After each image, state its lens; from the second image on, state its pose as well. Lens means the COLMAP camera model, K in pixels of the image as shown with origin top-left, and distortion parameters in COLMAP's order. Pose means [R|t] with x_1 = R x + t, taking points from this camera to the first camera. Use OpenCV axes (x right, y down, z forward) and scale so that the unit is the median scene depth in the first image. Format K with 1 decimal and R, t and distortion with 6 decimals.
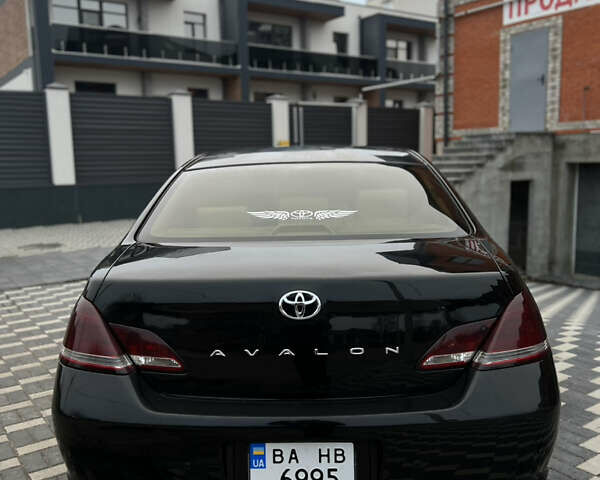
lens RADIAL K [[612.9, 0, 279.3], [0, 612.9, 240.1], [0, 0, 1]] dist [0.017860, 0.000000]
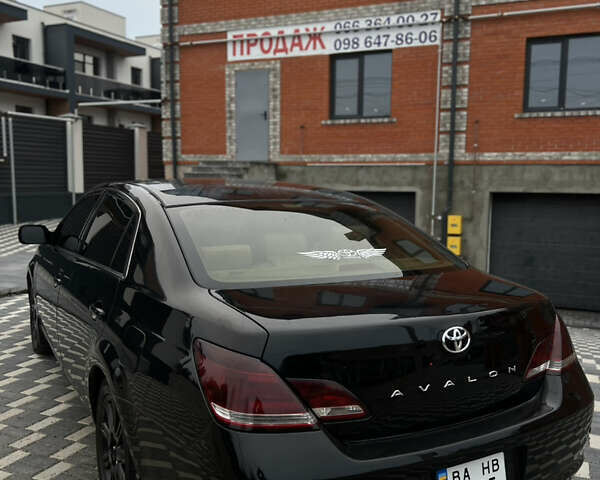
lens RADIAL K [[612.9, 0, 300.8], [0, 612.9, 245.5], [0, 0, 1]] dist [0.017860, 0.000000]
pose [[0.847857, -0.020053, 0.529845, -0.114370], [0.030902, 0.999455, -0.011623, -0.008977], [-0.529323, 0.026228, 0.848015, 0.026522]]
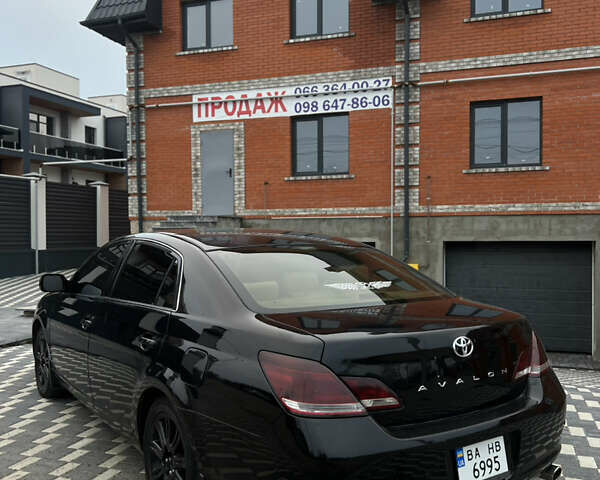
lens RADIAL K [[612.9, 0, 299.0], [0, 612.9, 239.0], [0, 0, 1]] dist [0.017860, 0.000000]
pose [[0.803106, 0.018991, 0.595534, -0.162820], [0.056039, 0.992654, -0.107226, -0.001766], [-0.593195, 0.119487, 0.796142, 0.006152]]
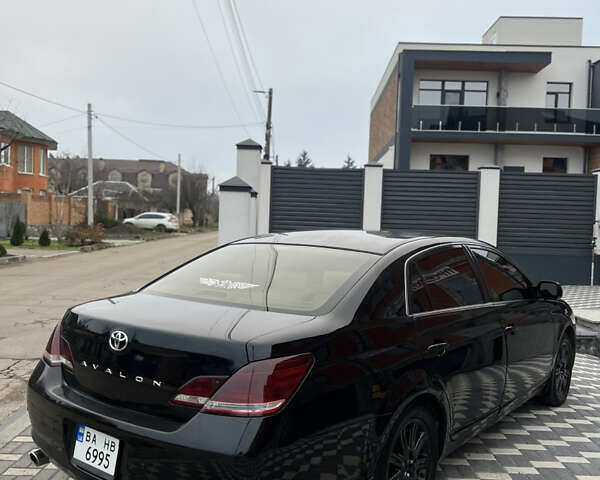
lens RADIAL K [[612.9, 0, 303.4], [0, 612.9, 246.2], [0, 0, 1]] dist [0.017860, 0.000000]
pose [[0.806593, 0.062927, -0.587748, 0.179453], [-0.117421, 0.991559, -0.054981, -0.013252], [0.579327, 0.113361, 0.807174, 0.003361]]
